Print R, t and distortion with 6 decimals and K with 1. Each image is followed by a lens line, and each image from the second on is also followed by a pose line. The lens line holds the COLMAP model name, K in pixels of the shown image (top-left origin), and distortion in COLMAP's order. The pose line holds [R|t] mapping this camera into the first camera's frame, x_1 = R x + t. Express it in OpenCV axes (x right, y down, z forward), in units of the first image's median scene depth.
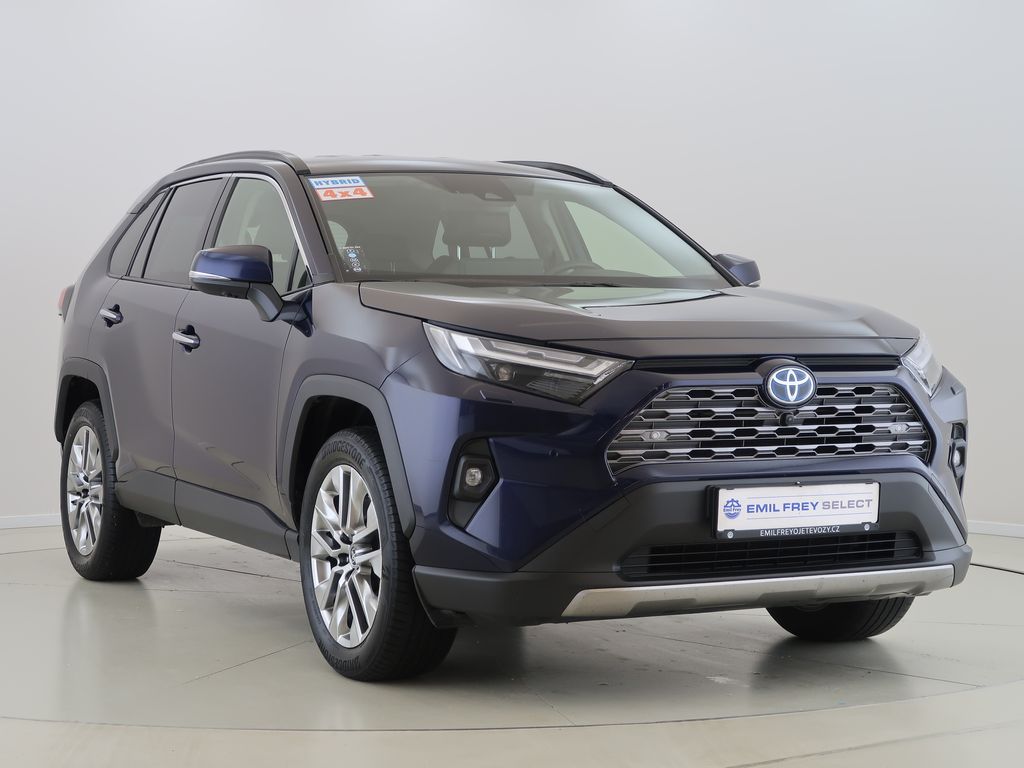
lens RADIAL K [[1304.6, 0, 514.7], [0, 1304.6, 394.2], [0, 0, 1]] dist [-0.078015, 0.000000]
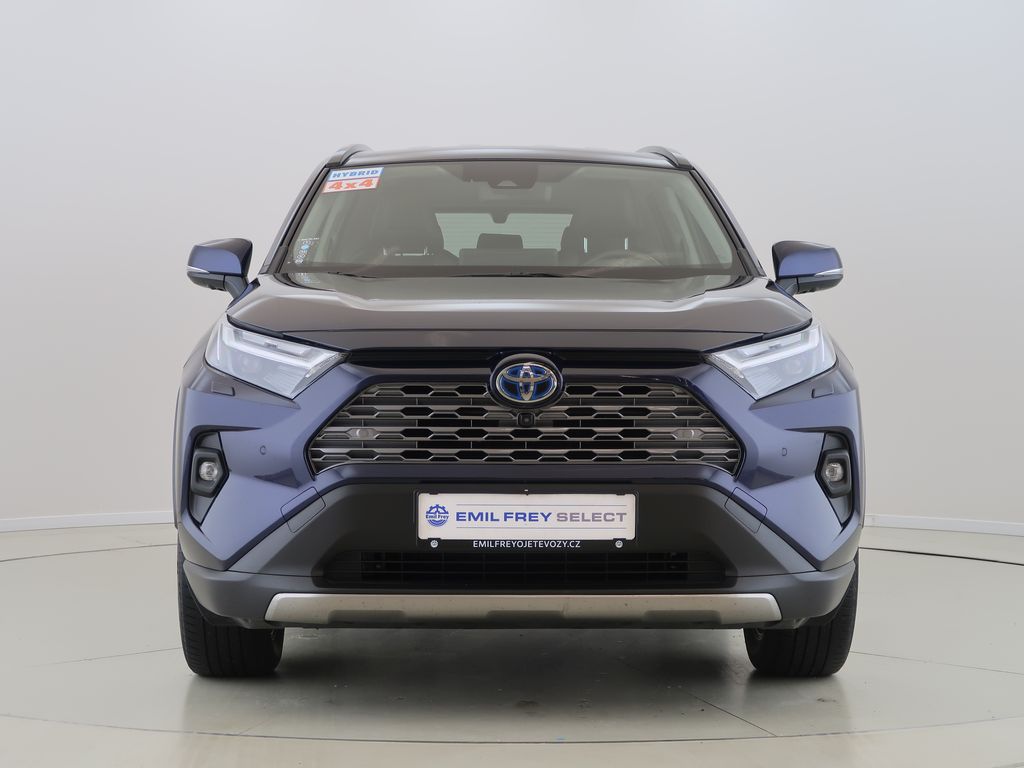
lens RADIAL K [[1304.6, 0, 513.9], [0, 1304.6, 376.5], [0, 0, 1]] dist [-0.078015, 0.000000]
pose [[0.957661, 0.016246, -0.287439, 0.463576], [-0.018585, 0.999813, -0.005411, -0.005871], [0.287298, 0.010524, 0.957784, 0.127418]]
